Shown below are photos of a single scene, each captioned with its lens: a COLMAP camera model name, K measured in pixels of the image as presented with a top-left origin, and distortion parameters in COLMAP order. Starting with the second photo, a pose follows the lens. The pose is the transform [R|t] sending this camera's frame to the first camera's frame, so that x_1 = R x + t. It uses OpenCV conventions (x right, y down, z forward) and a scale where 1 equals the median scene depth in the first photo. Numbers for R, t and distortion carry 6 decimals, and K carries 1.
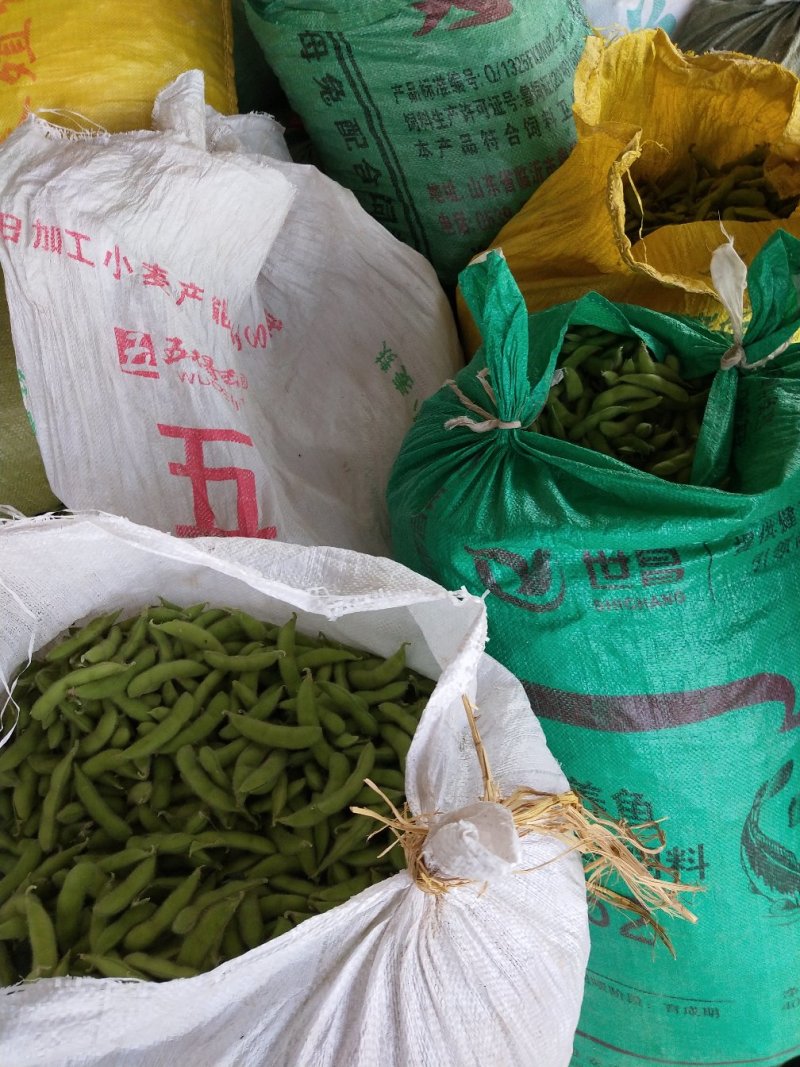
lens RADIAL K [[821.5, 0, 397.8], [0, 821.5, 534.3], [0, 0, 1]] dist [-0.009917, 0.040201]
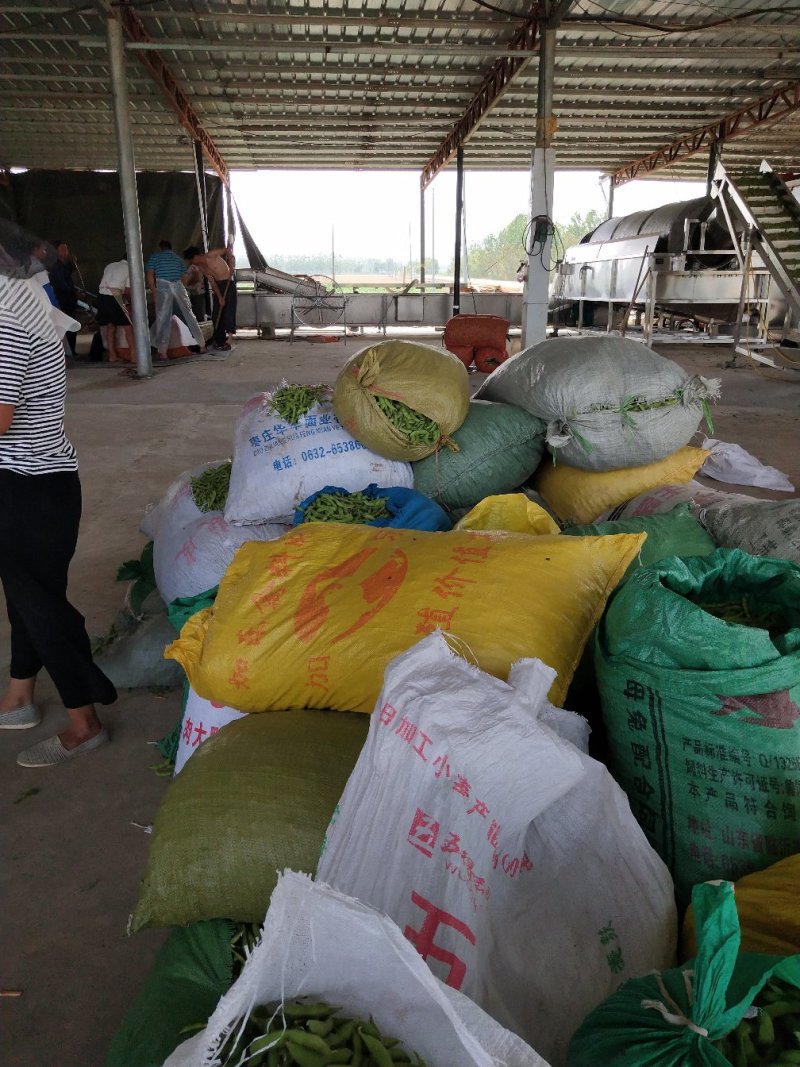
lens RADIAL K [[821.5, 0, 402.0], [0, 821.5, 539.3], [0, 0, 1]] dist [-0.009917, 0.040201]
pose [[0.872637, 0.306637, -0.380103, 0.002339], [-0.475026, 0.713633, -0.514858, 0.132851], [0.113379, 0.629843, 0.768403, -0.291538]]
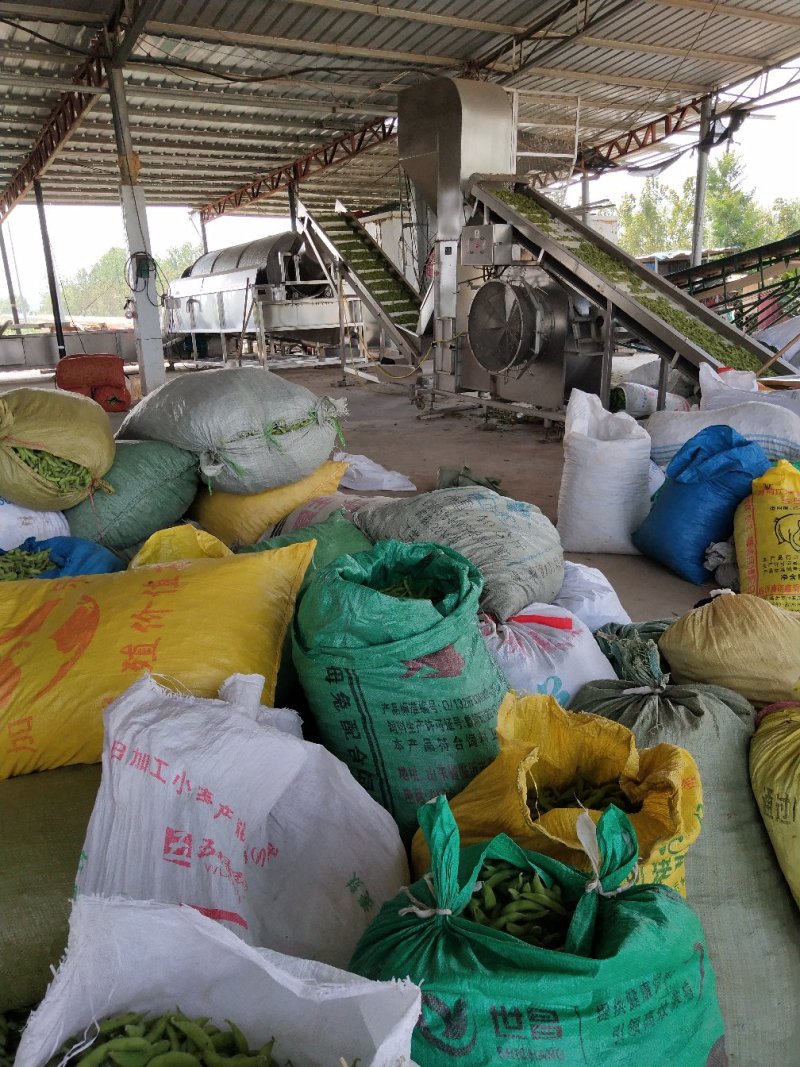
lens RADIAL K [[821.5, 0, 401.4], [0, 821.5, 530.9], [0, 0, 1]] dist [-0.009917, 0.040201]
pose [[0.990361, 0.138120, 0.010392, -0.036294], [-0.095662, 0.736316, -0.669842, 0.272696], [-0.100170, 0.662391, 0.742431, -0.403052]]
